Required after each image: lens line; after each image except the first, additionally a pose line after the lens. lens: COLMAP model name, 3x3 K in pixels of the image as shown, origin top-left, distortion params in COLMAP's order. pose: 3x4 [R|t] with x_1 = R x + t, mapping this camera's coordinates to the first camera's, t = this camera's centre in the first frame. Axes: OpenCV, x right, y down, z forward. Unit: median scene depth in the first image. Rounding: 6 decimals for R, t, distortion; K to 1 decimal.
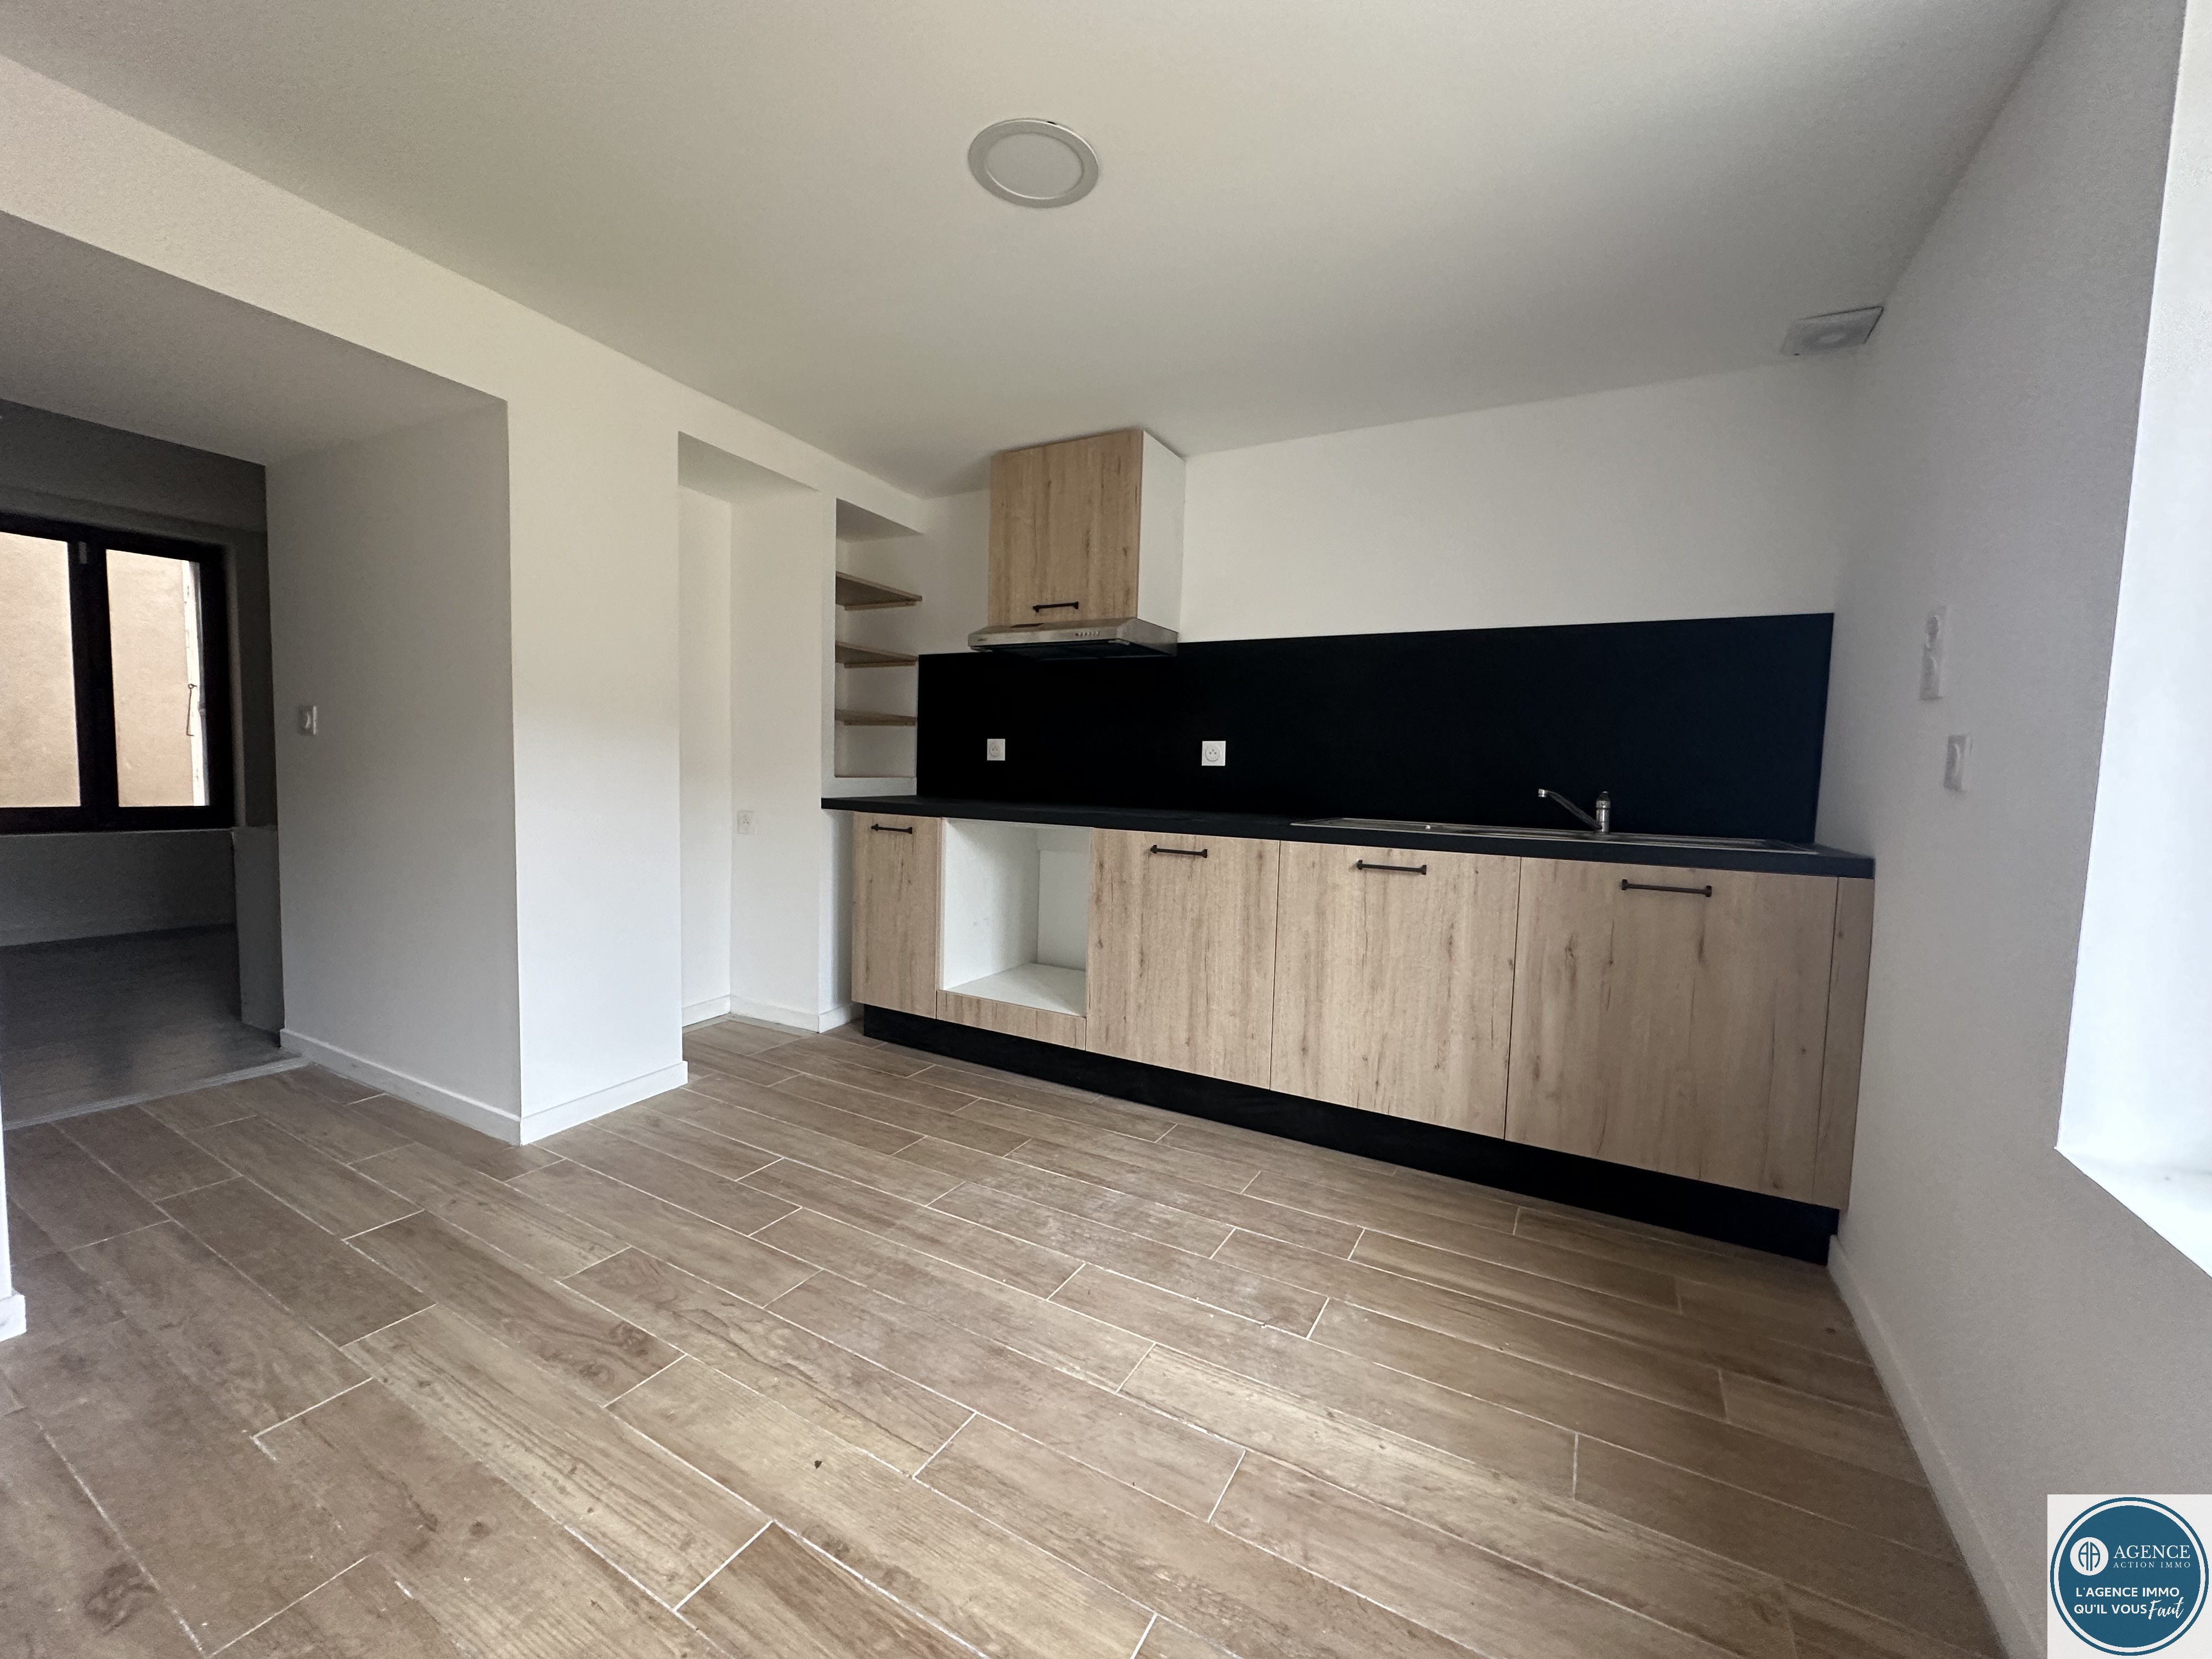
lens RADIAL K [[880.5, 0, 1103.4], [0, 880.5, 823.0], [0, 0, 1]] dist [-0.003774, 0.000869]
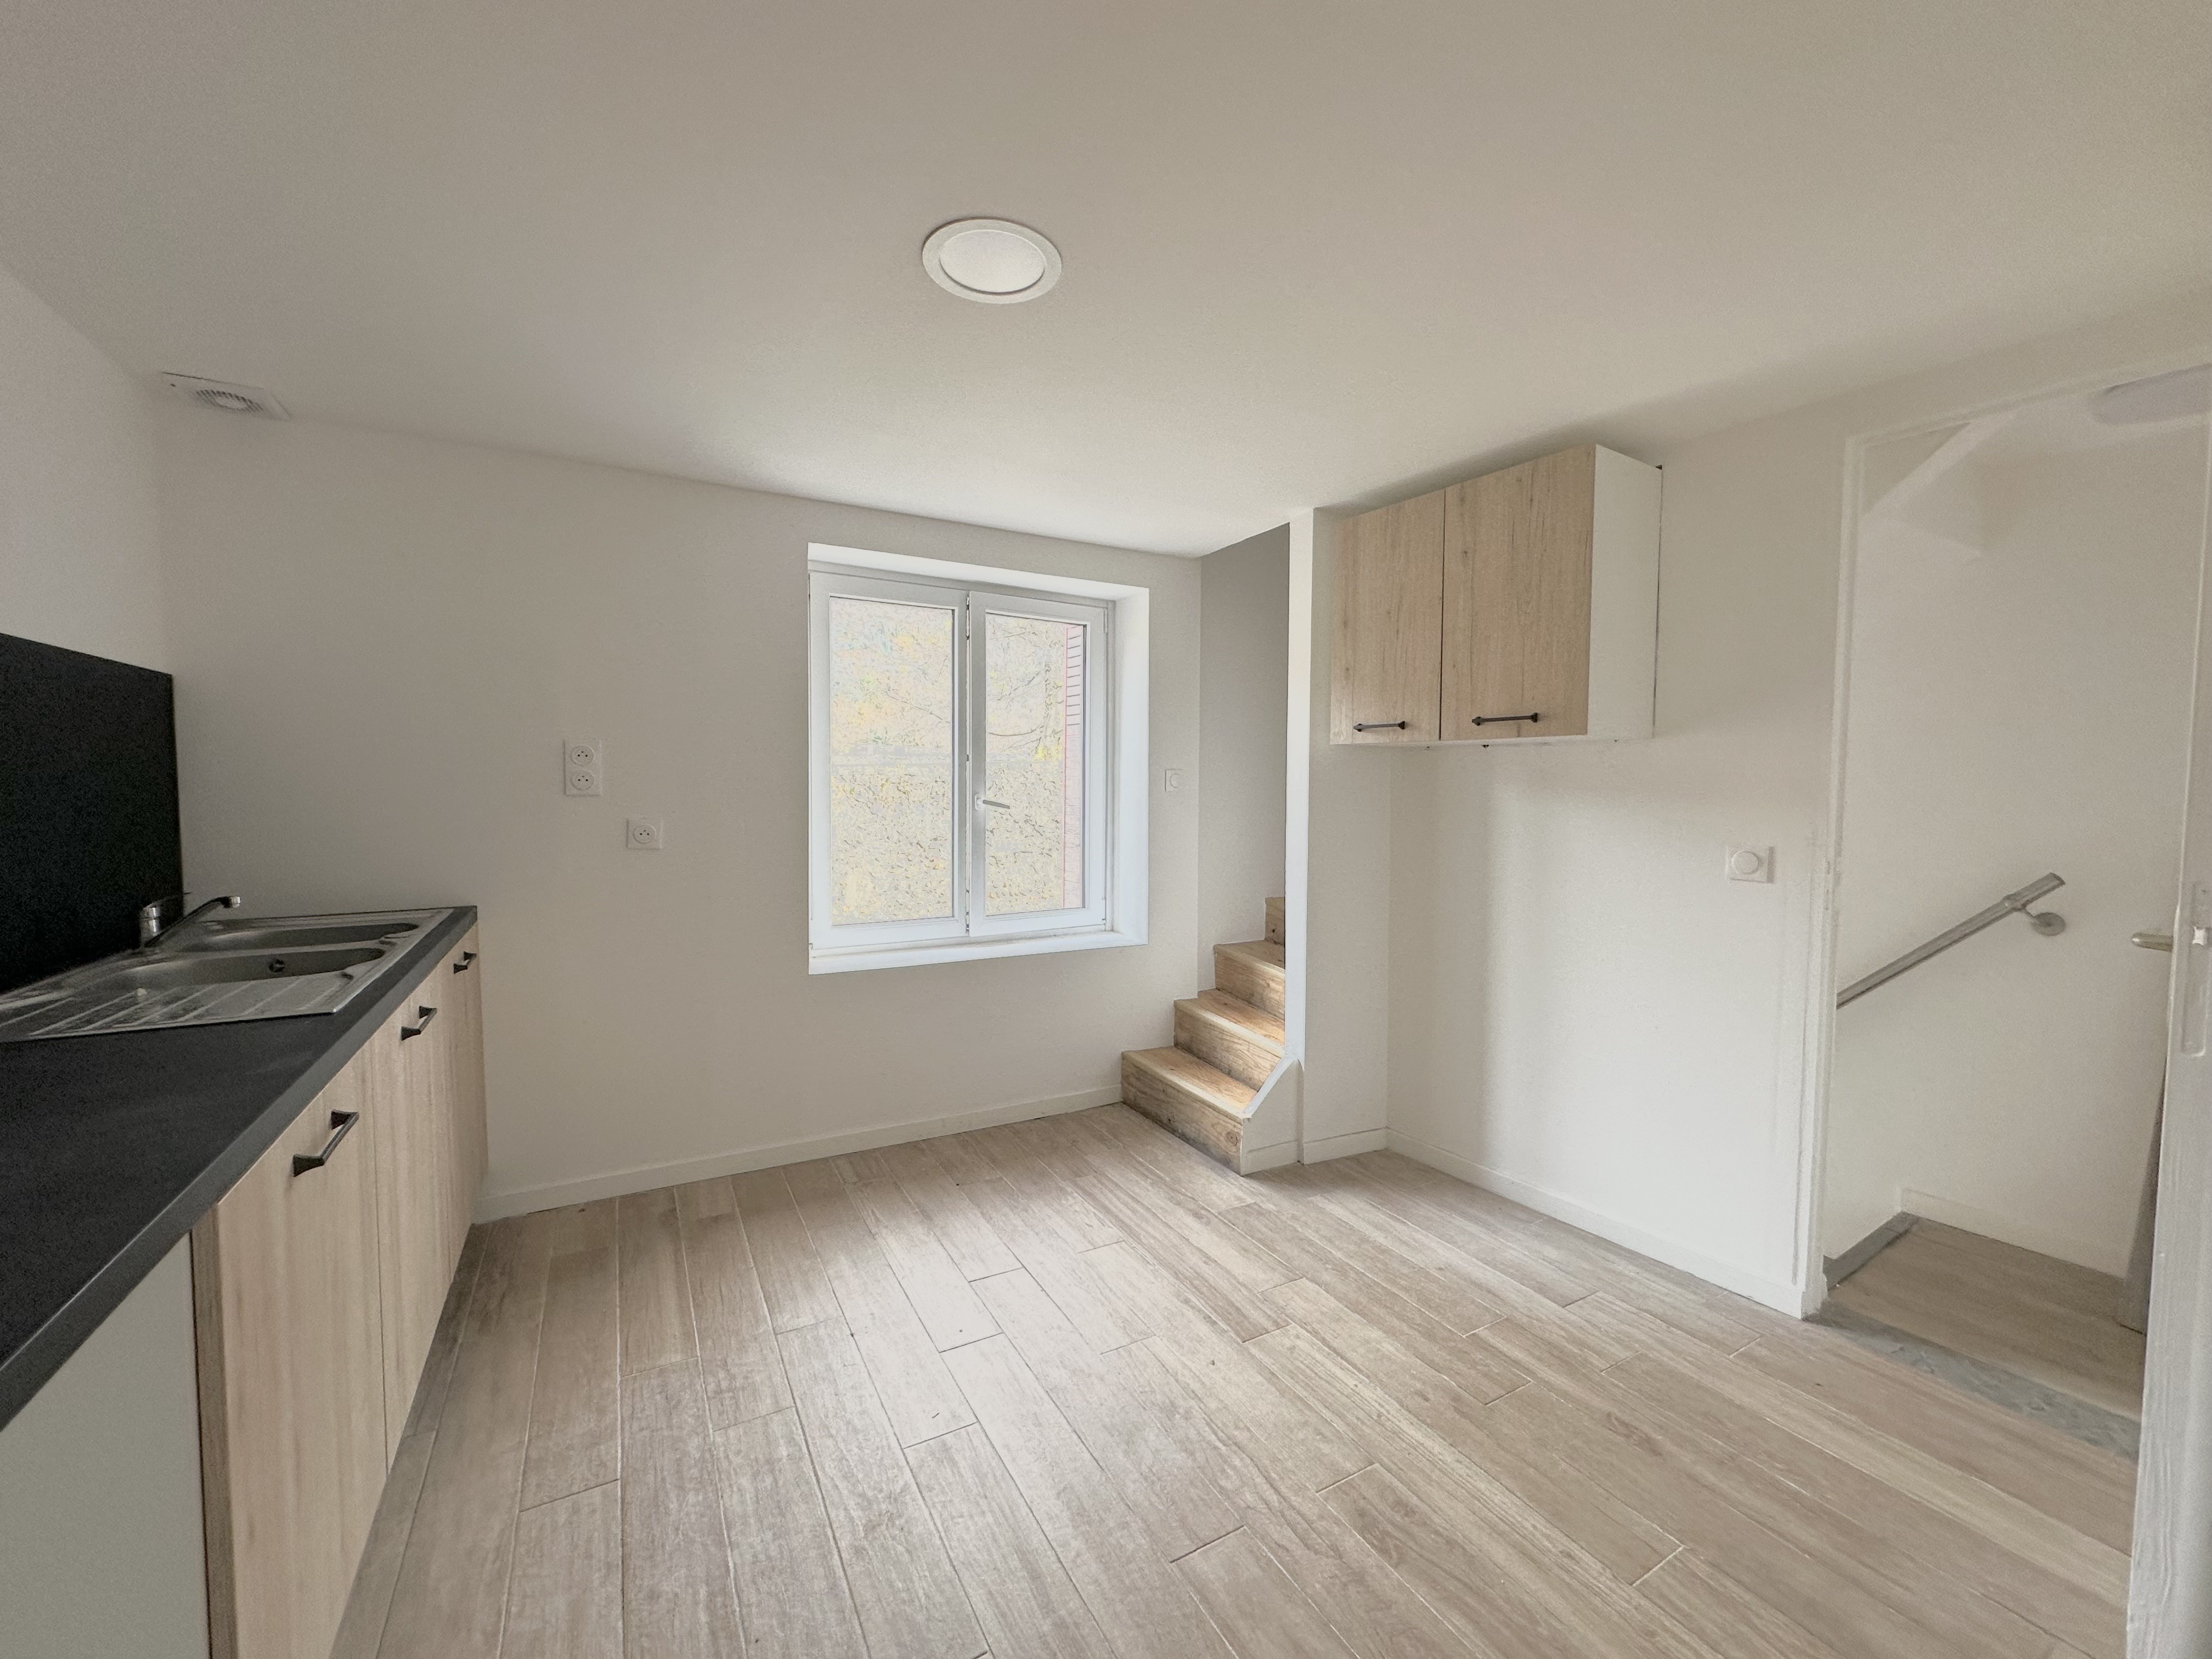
lens RADIAL K [[880.5, 0, 1099.6], [0, 880.5, 828.9], [0, 0, 1]] dist [-0.003774, 0.000869]
pose [[-0.850731, -0.063536, 0.521747, -0.510343], [0.000405, 0.992587, 0.121532, -0.193621], [-0.525602, 0.103602, -0.844399, 1.313816]]
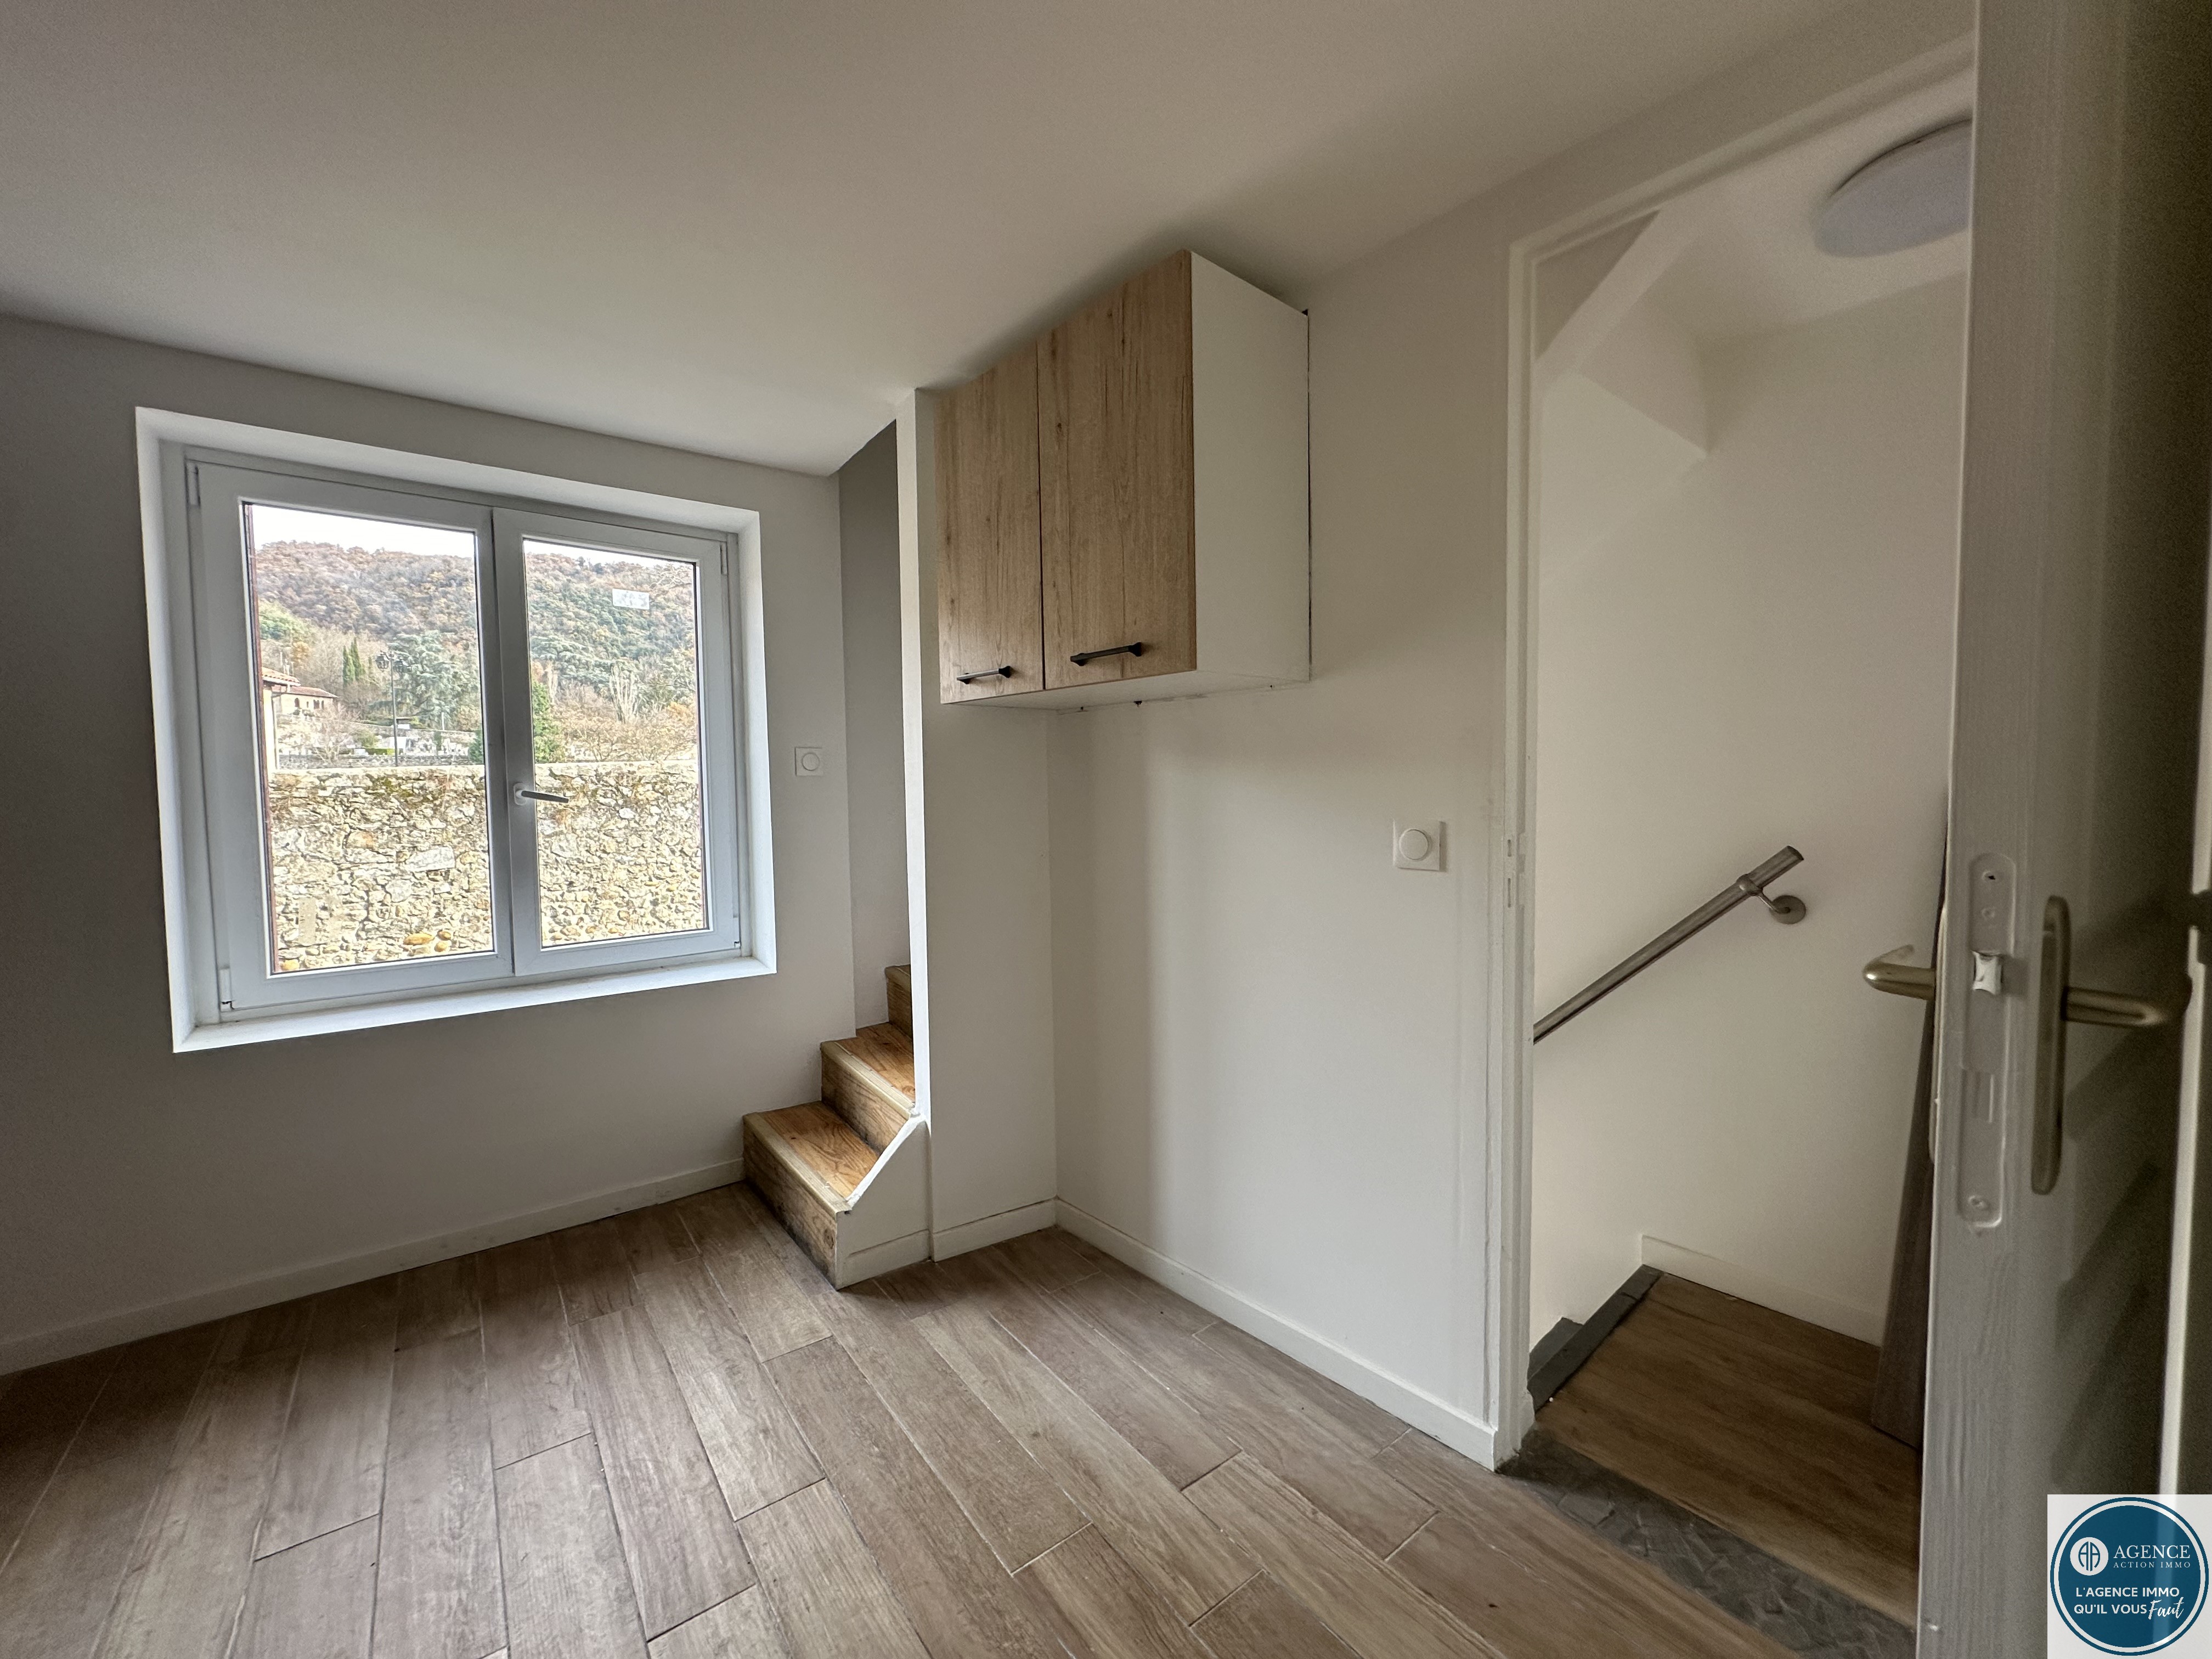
lens RADIAL K [[880.5, 0, 1101.3], [0, 880.5, 829.5], [0, 0, 1]] dist [-0.003774, 0.000869]
pose [[-0.916612, -0.039479, 0.397824, -0.663433], [0.011101, 0.992215, 0.124042, -0.141481], [-0.399624, 0.118115, -0.909038, 0.866646]]
